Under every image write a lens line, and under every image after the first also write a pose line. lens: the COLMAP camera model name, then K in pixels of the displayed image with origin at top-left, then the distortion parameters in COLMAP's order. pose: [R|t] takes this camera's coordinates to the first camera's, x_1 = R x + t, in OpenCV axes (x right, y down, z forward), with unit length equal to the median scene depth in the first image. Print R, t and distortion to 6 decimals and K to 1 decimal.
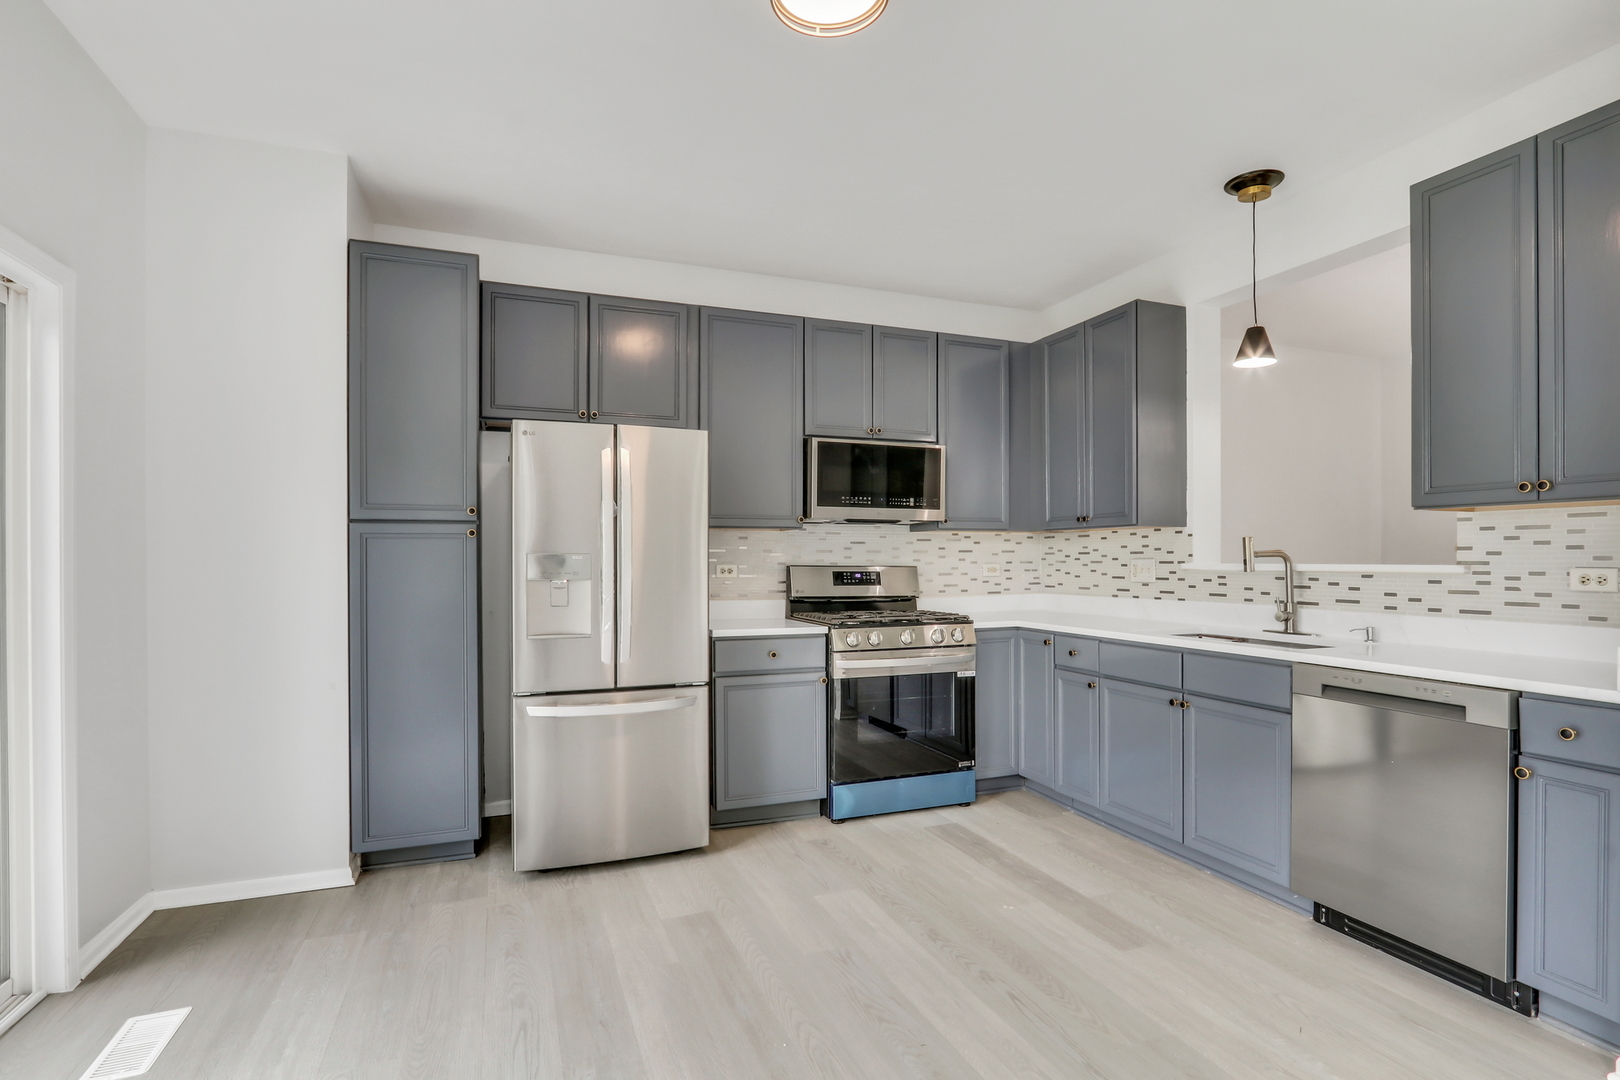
lens RADIAL K [[775.5, 0, 802.8], [0, 775.5, 561.1], [0, 0, 1]] dist [-0.002532, -0.000228]
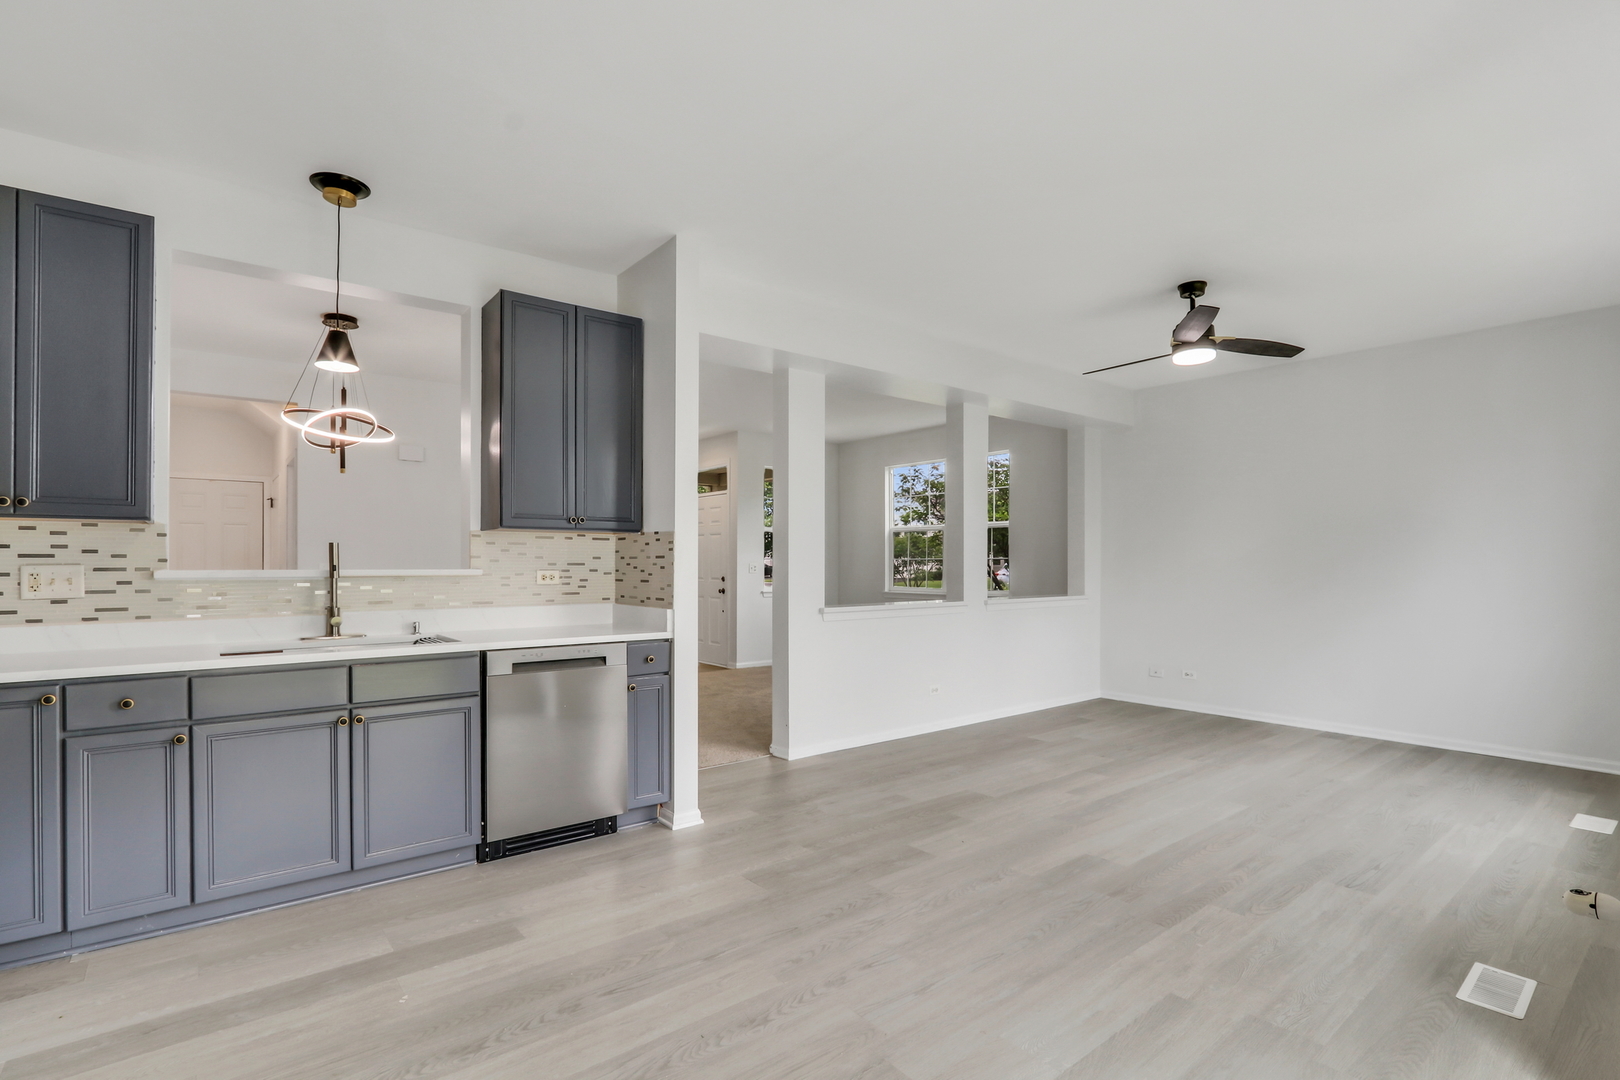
lens RADIAL K [[775.5, 0, 802.8], [0, 775.5, 561.1], [0, 0, 1]] dist [-0.002532, -0.000228]
pose [[-0.296461, 0.004452, 0.955034, -0.572483], [0.003221, 0.999988, -0.003661, -0.001987], [-0.955039, 0.001991, -0.296472, 0.772662]]
